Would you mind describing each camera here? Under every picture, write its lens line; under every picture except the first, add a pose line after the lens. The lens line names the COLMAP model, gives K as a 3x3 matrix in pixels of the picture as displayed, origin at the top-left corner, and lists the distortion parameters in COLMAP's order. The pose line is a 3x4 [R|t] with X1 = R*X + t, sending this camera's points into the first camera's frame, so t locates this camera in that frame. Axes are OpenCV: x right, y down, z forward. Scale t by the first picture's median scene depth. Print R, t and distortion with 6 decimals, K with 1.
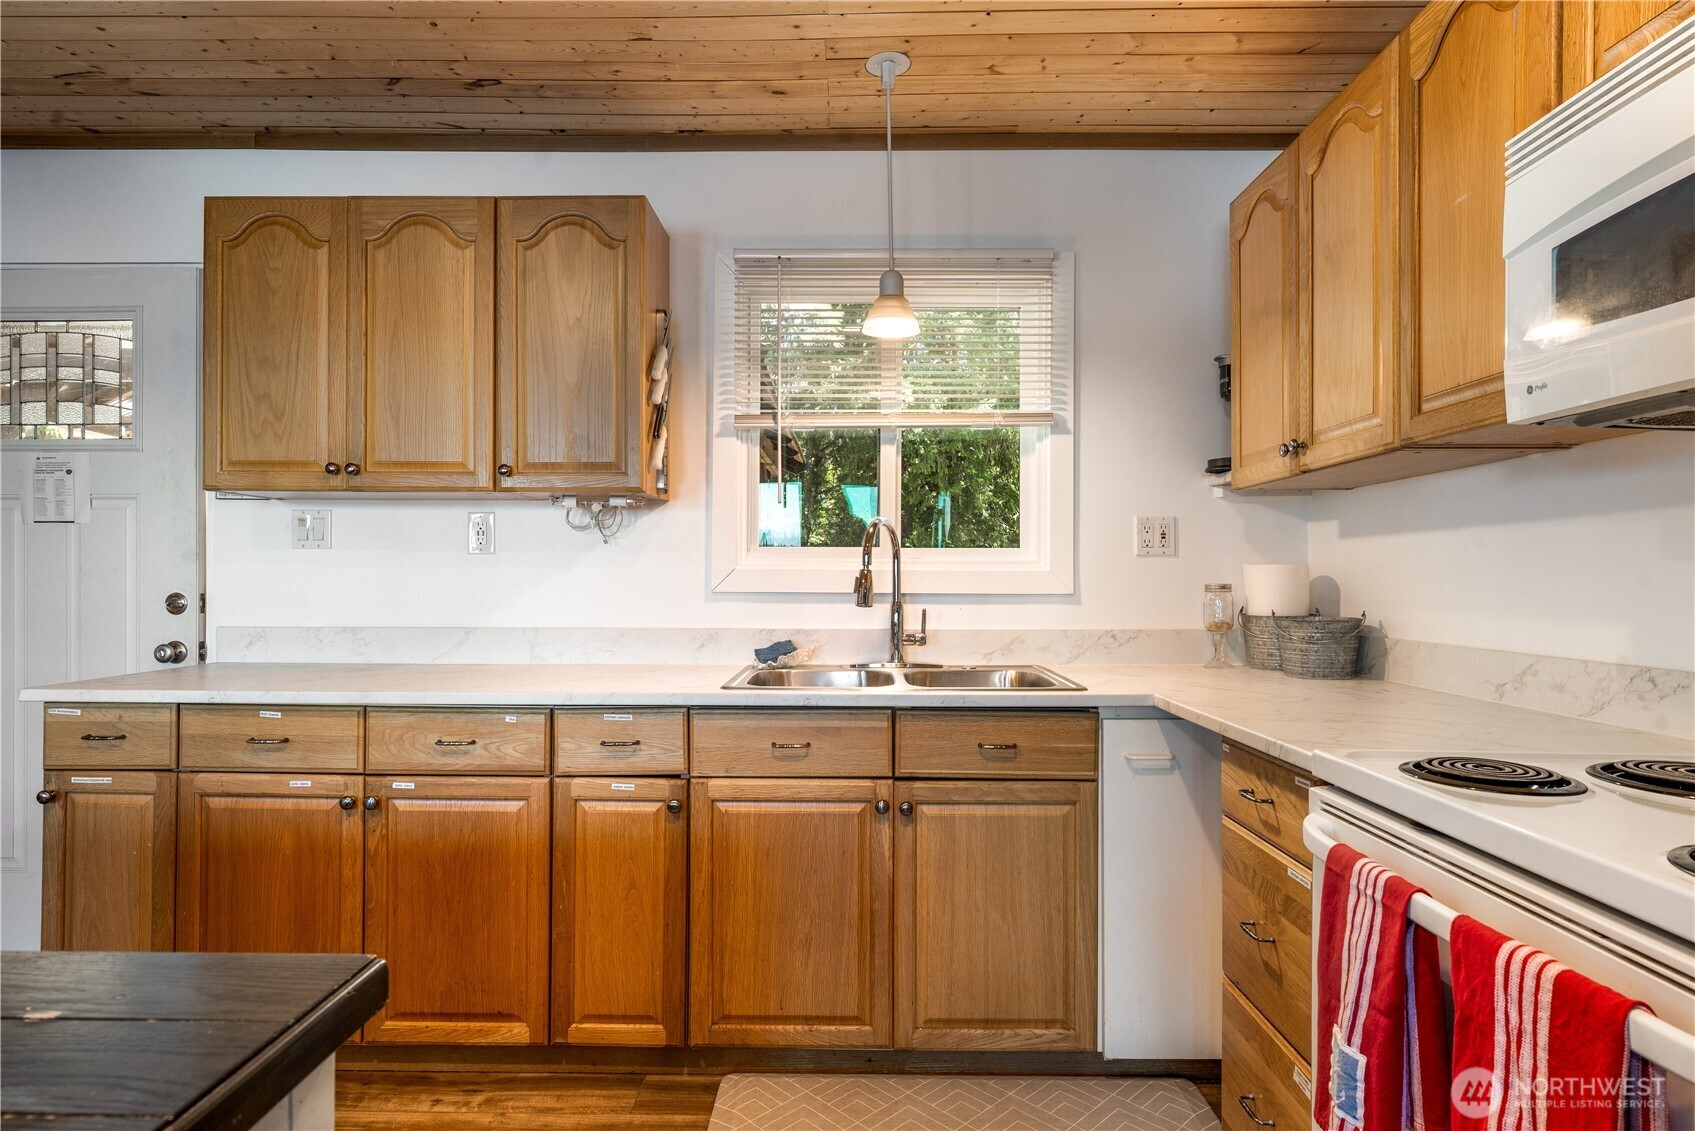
lens RADIAL K [[935.0, 0, 839.9], [0, 935.0, 568.2], [0, 0, 1]] dist [0.000992, -0.000411]
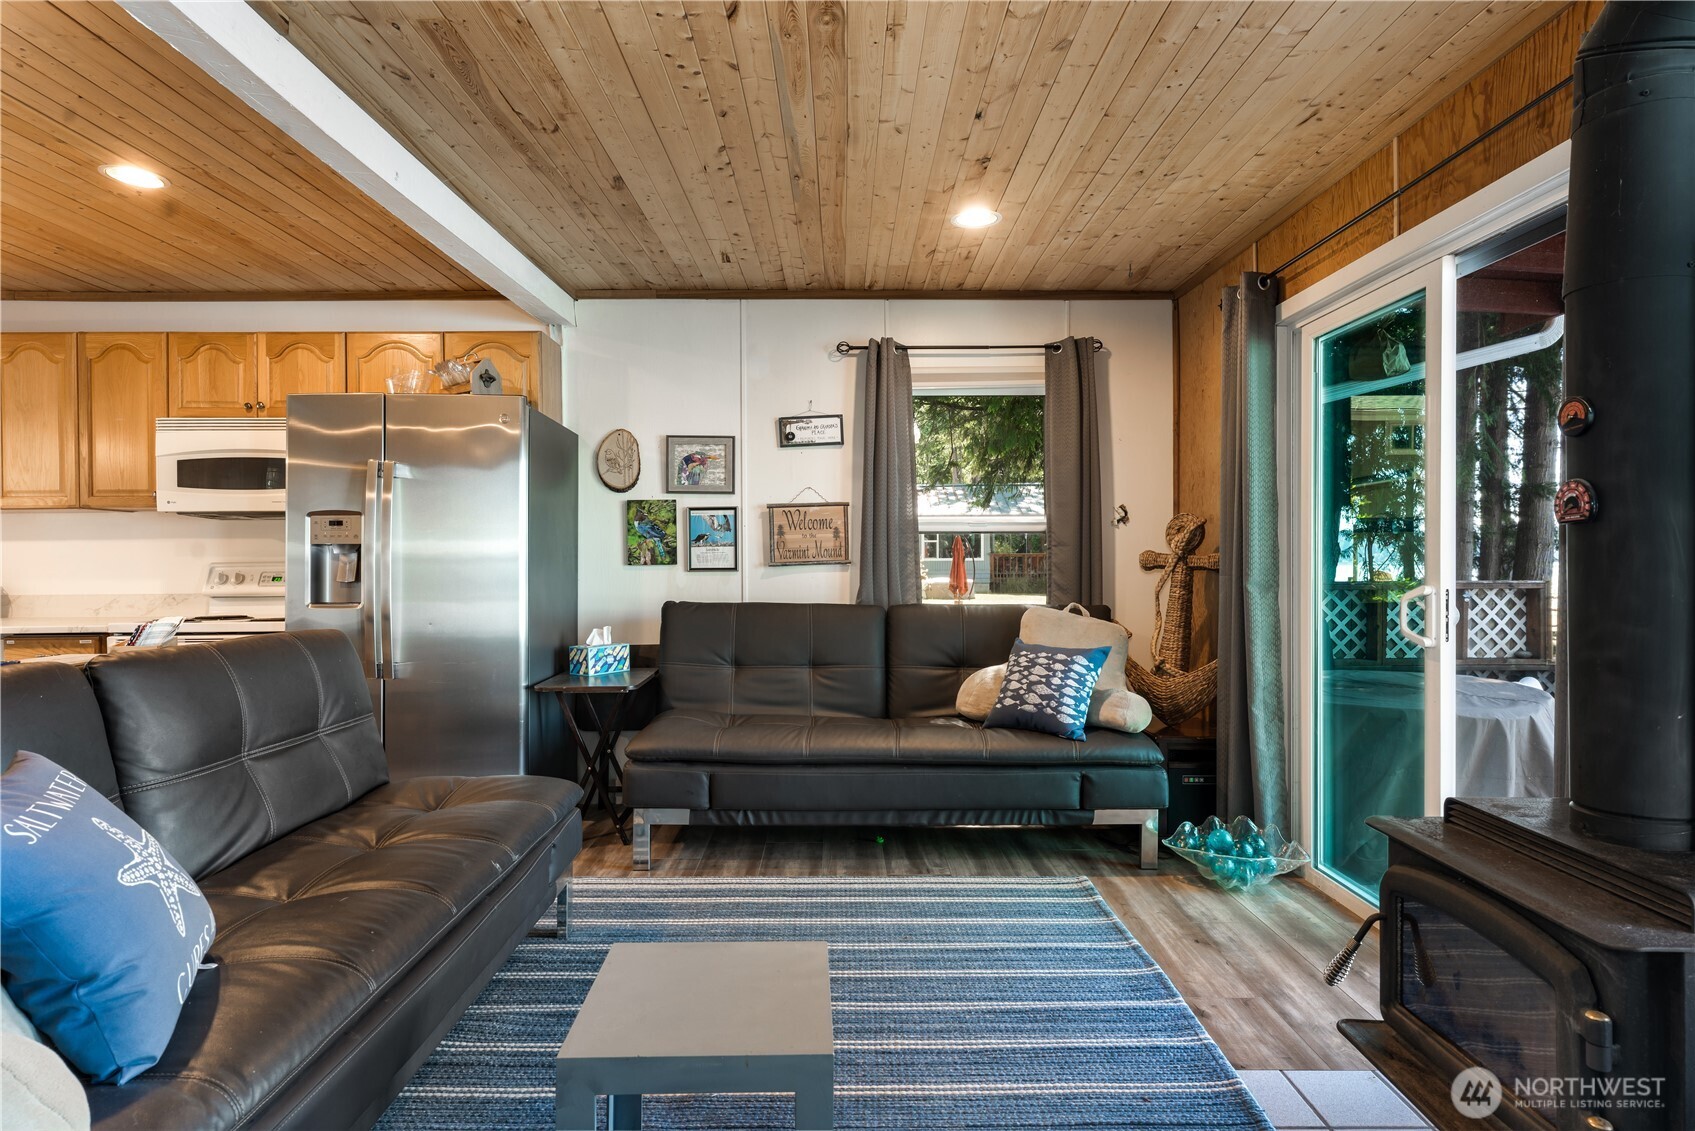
lens RADIAL K [[922.6, 0, 852.5], [0, 922.6, 577.9], [0, 0, 1]] dist [-0.002864, -0.000233]
pose [[-0.027087, -0.017090, 0.999487, -1.282641], [-0.003771, 0.999848, 0.016994, 0.000373], [-0.999626, -0.003308, -0.027148, -0.641313]]
